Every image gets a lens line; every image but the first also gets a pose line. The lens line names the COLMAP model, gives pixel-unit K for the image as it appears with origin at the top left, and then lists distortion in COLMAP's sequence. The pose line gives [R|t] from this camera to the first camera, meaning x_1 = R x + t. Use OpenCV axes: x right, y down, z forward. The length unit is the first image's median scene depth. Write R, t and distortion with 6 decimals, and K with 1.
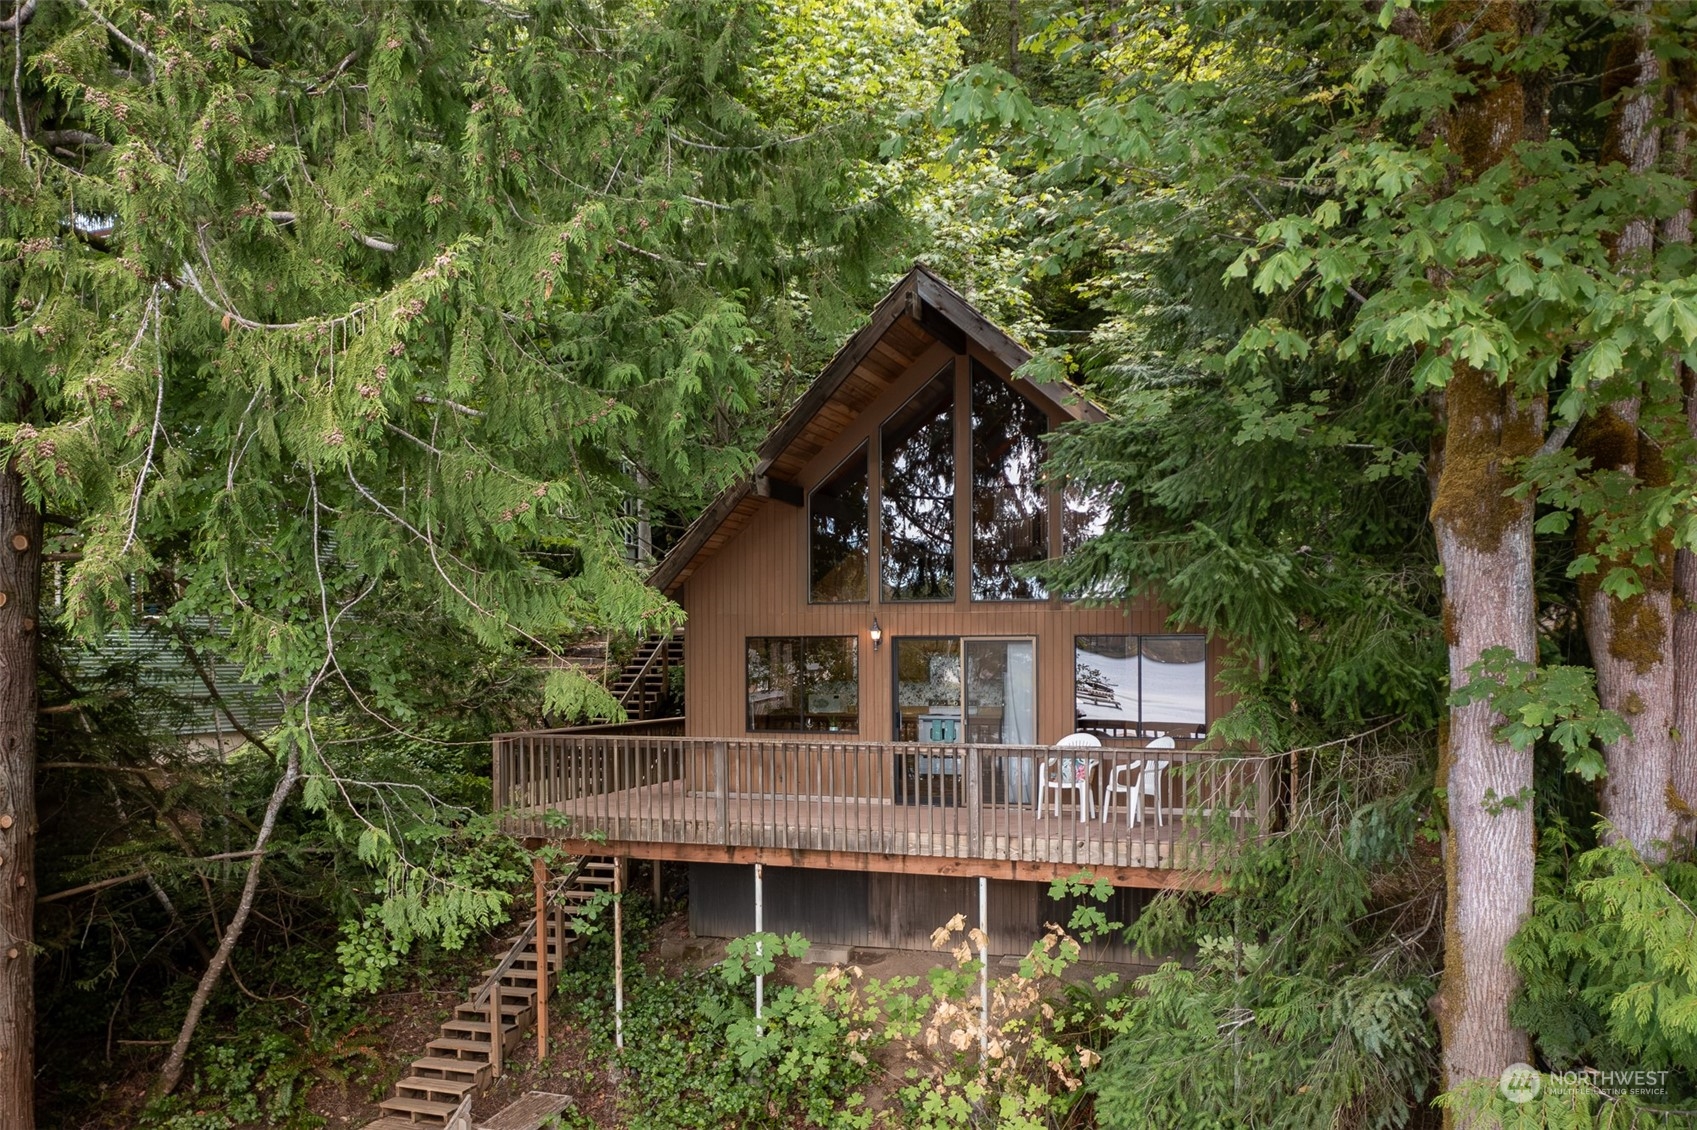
lens RADIAL K [[1363.5, 0, 839.7], [0, 1363.5, 643.7], [0, 0, 1]] dist [-0.011481, 0.011408]
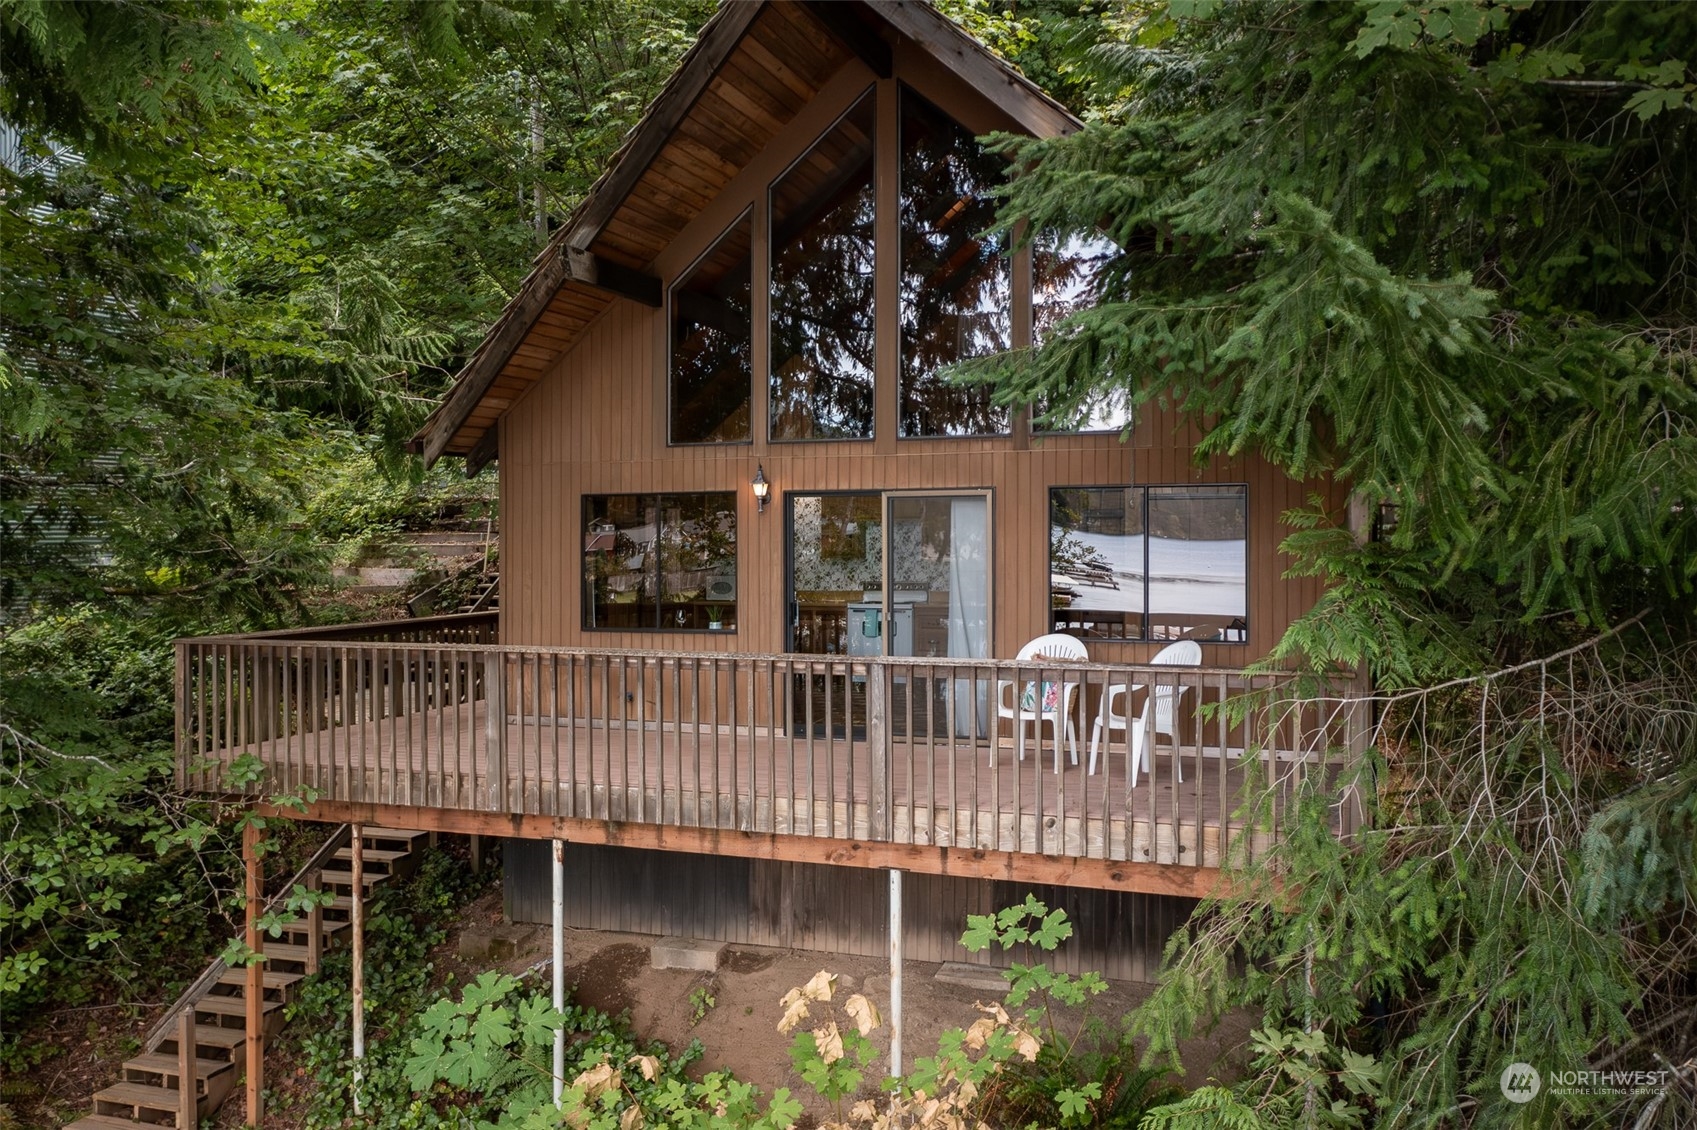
lens RADIAL K [[1363.5, 0, 848.6], [0, 1363.5, 566.8], [0, 0, 1]] dist [-0.011481, 0.011408]
pose [[0.999971, -0.003706, 0.006631, 0.075590], [0.003498, 0.999510, 0.031099, 0.012690], [-0.006743, -0.031075, 0.999494, 0.359711]]
